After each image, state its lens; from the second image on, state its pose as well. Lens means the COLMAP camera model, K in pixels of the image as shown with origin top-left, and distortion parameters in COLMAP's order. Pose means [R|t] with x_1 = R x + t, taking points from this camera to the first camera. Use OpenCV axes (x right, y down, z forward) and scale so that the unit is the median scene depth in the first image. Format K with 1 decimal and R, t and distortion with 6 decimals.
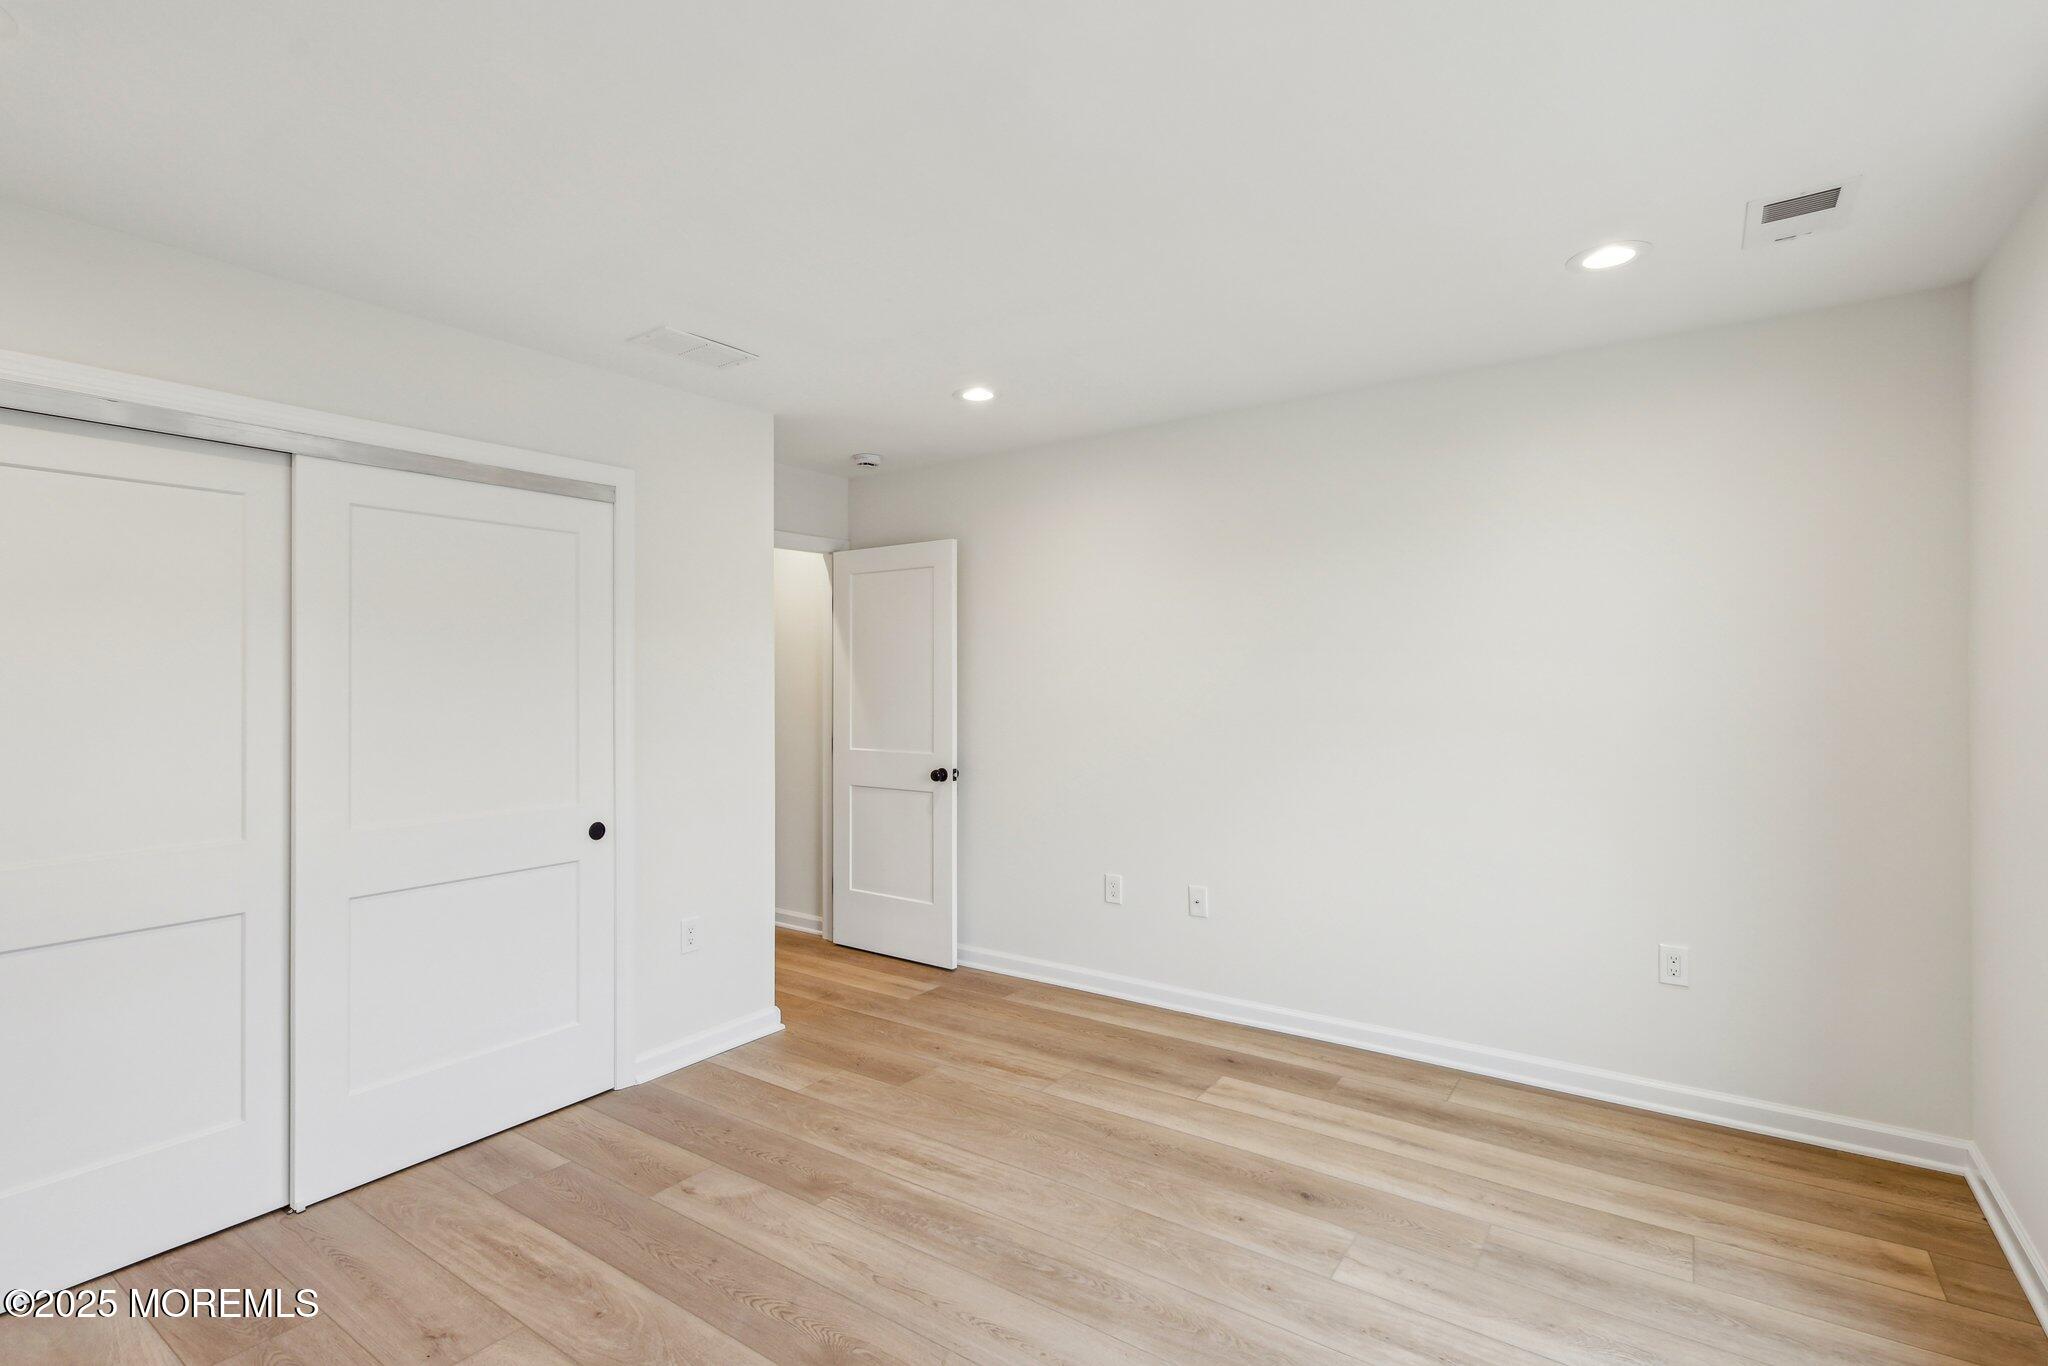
lens RADIAL K [[966.4, 0, 1024.8], [0, 966.4, 680.5], [0, 0, 1]] dist [-0.001597, 0.001026]
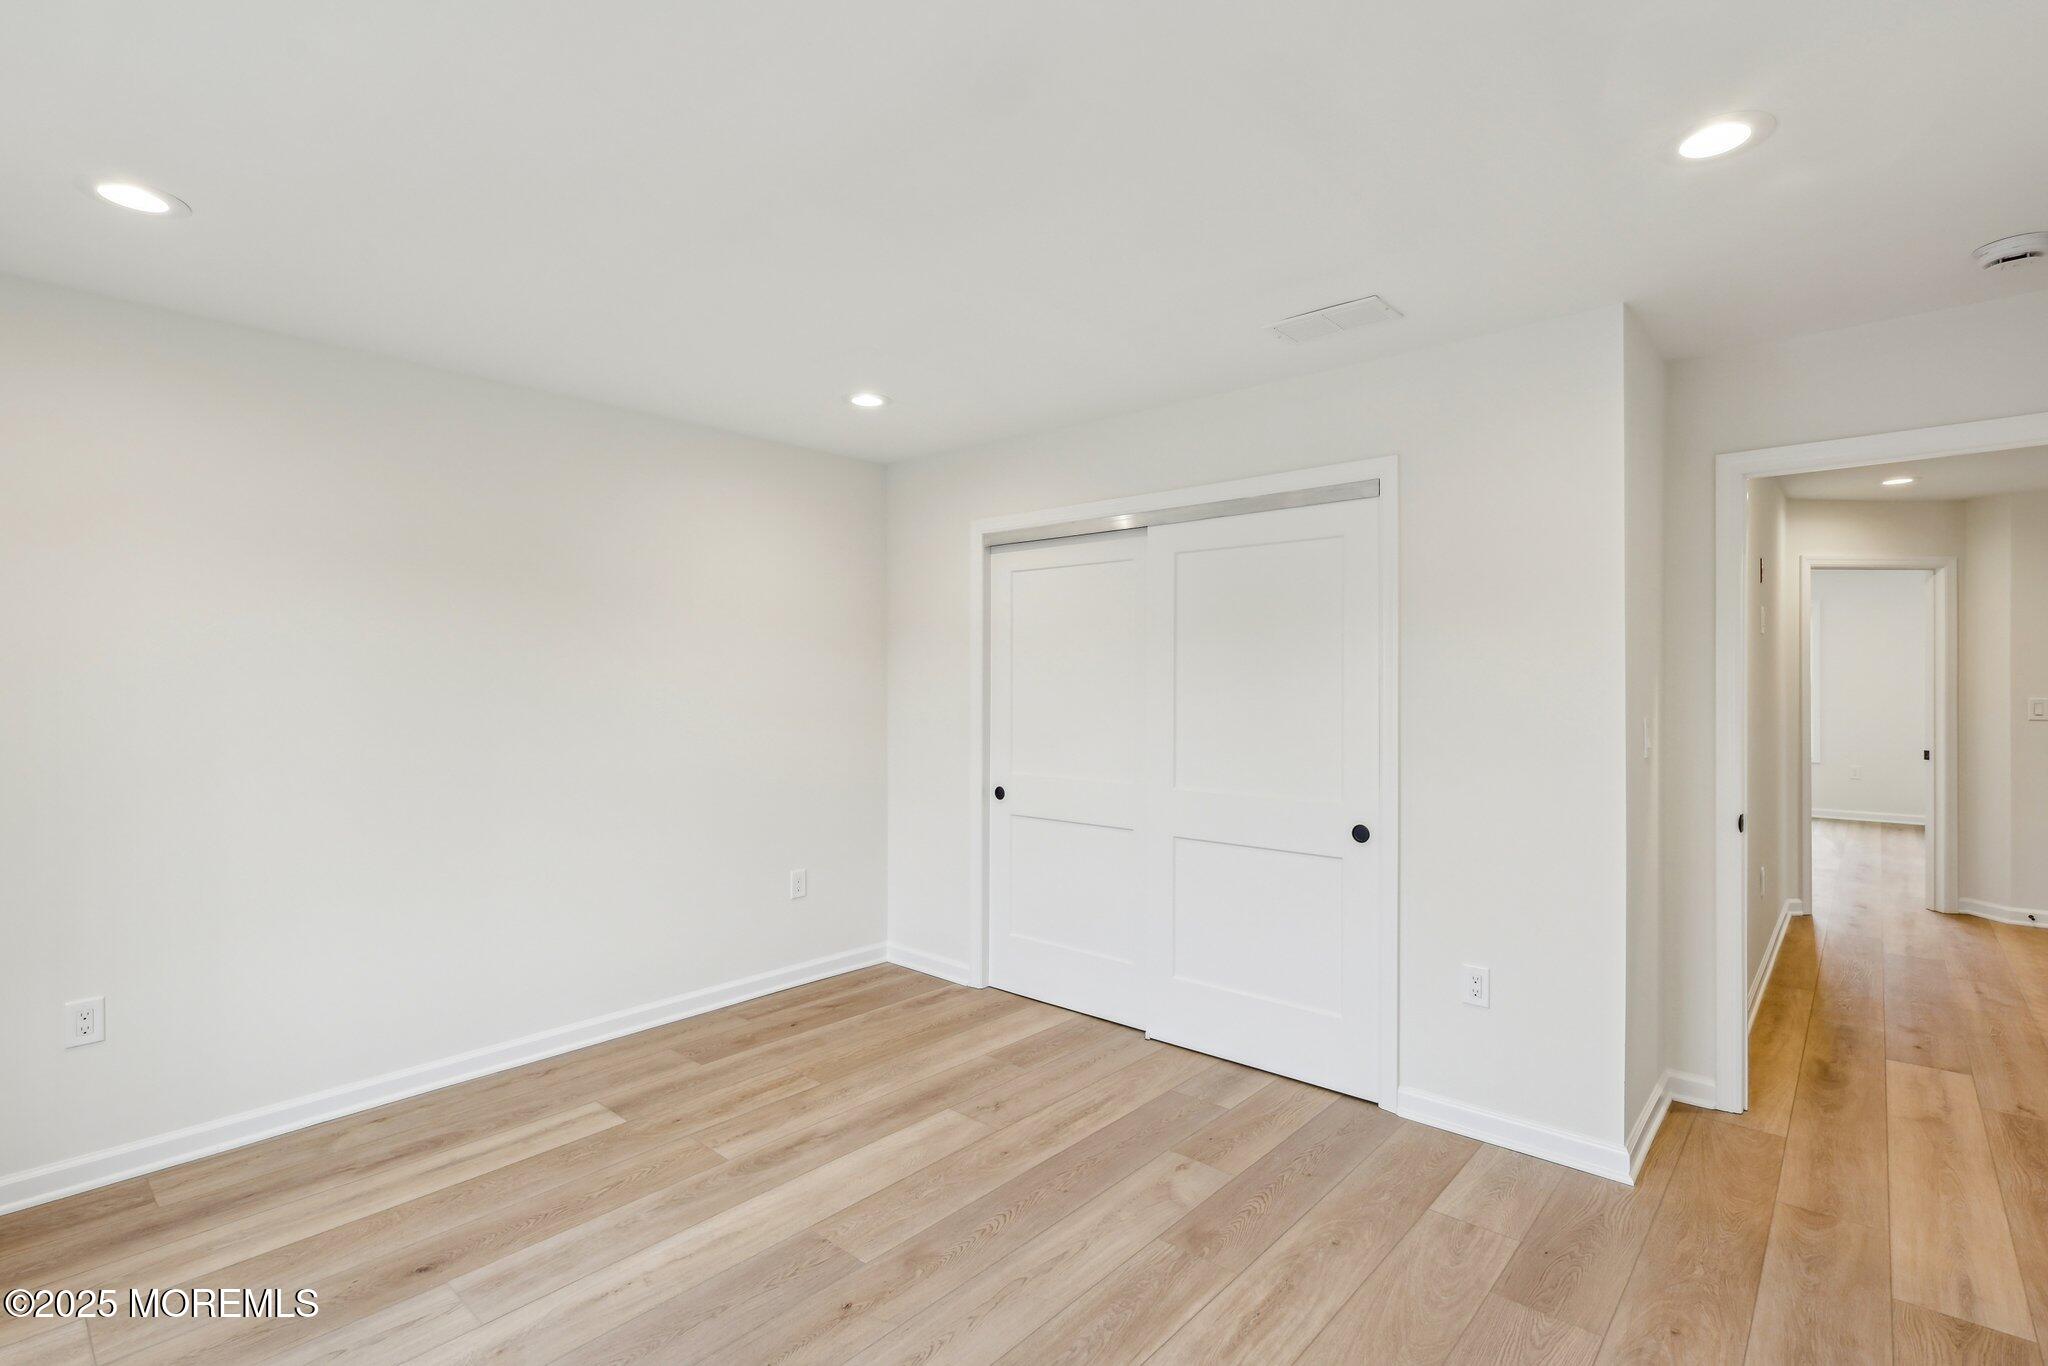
lens RADIAL K [[966.4, 0, 1024.8], [0, 966.4, 680.5], [0, 0, 1]] dist [-0.001597, 0.001026]
pose [[-0.122516, 0.004897, -0.992454, 0.661347], [0.001250, 0.999988, 0.004780, -0.005535], [0.992466, -0.000655, -0.122521, 0.890350]]
